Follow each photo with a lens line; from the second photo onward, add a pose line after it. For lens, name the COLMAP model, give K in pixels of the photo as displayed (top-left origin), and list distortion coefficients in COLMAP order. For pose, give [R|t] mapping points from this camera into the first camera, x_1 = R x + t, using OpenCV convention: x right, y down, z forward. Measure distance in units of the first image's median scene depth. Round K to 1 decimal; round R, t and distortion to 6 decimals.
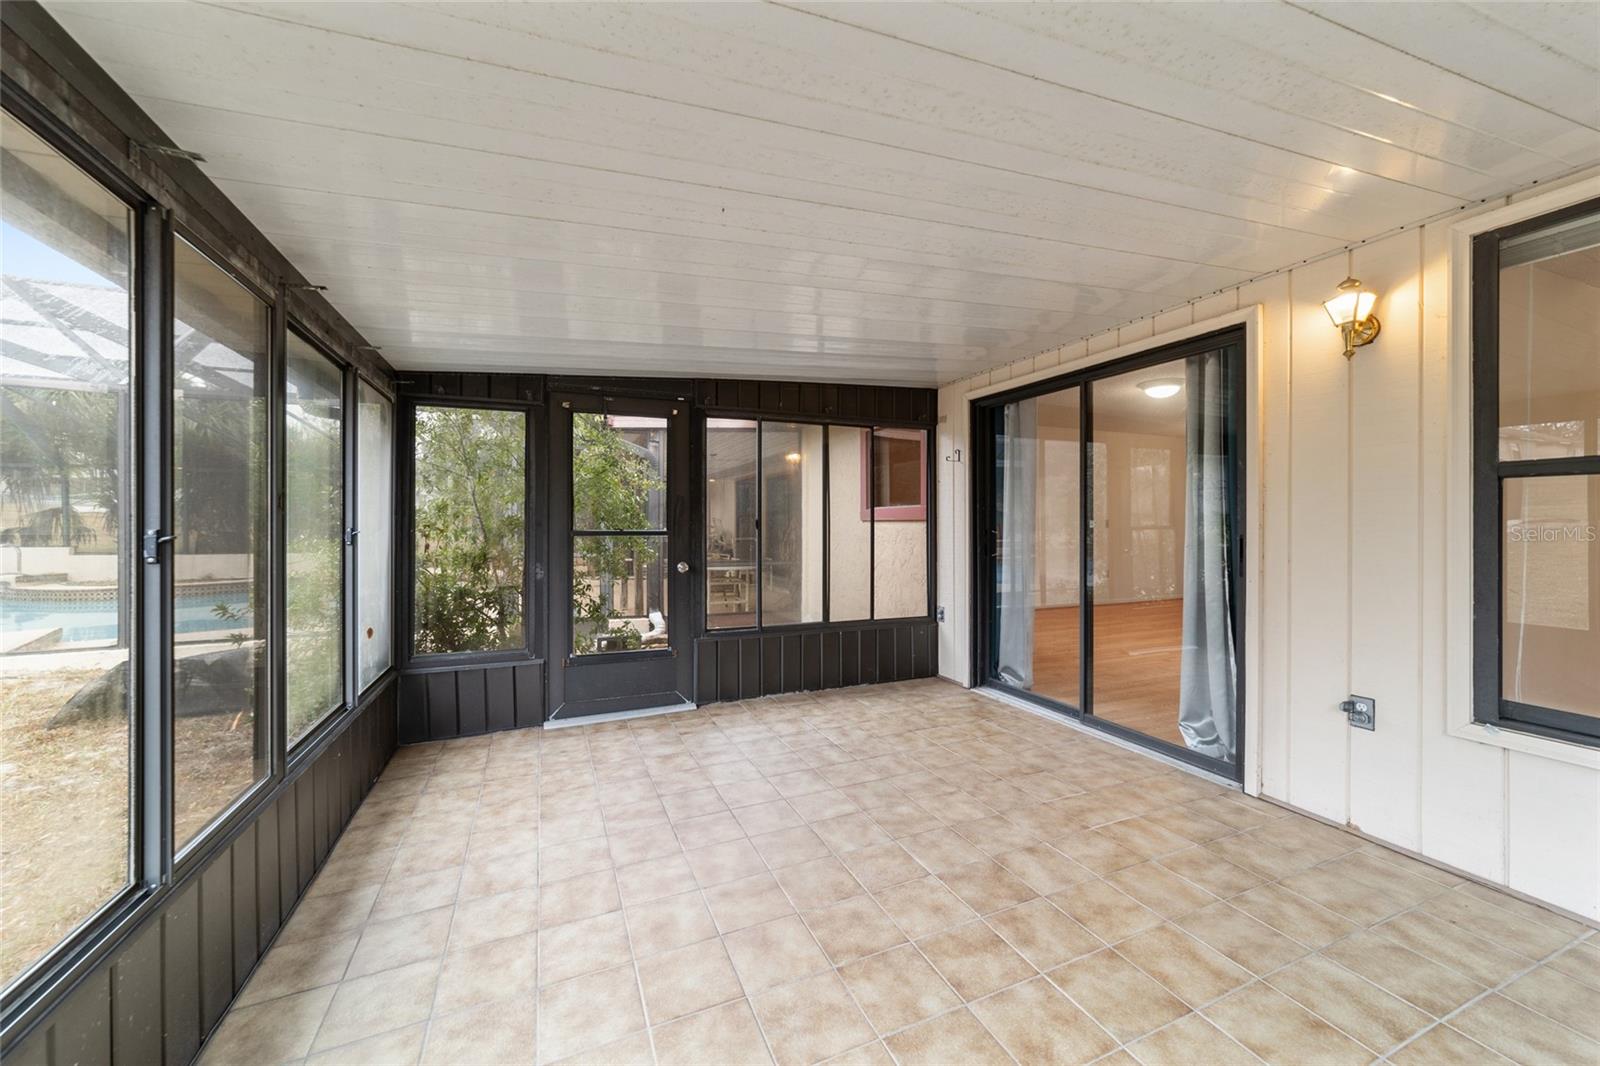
lens RADIAL K [[612.8, 0, 796.0], [0, 612.8, 523.3], [0, 0, 1]] dist [-0.014890, 0.006130]
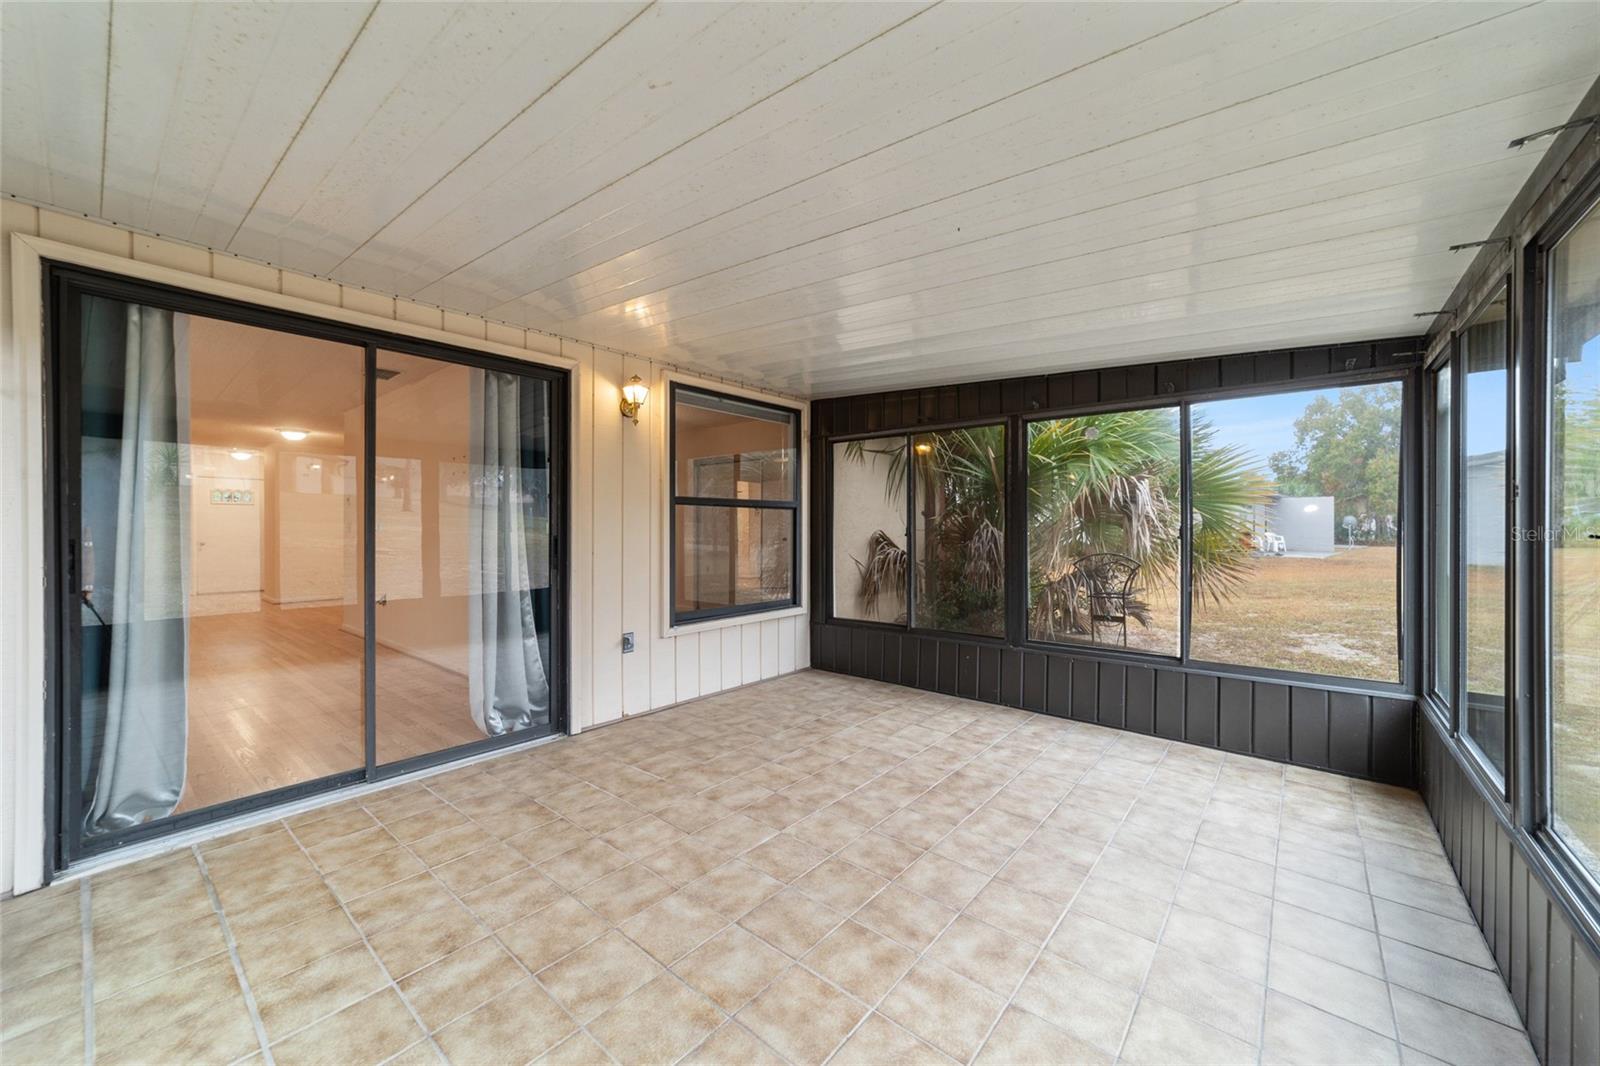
lens RADIAL K [[612.8, 0, 791.9], [0, 612.8, 531.9], [0, 0, 1]] dist [-0.014890, 0.006130]
pose [[-0.455607, -0.004937, 0.890168, -0.690810], [0.002116, 0.999976, 0.006629, 0.004145], [-0.890179, 0.004904, -0.455585, 1.291021]]
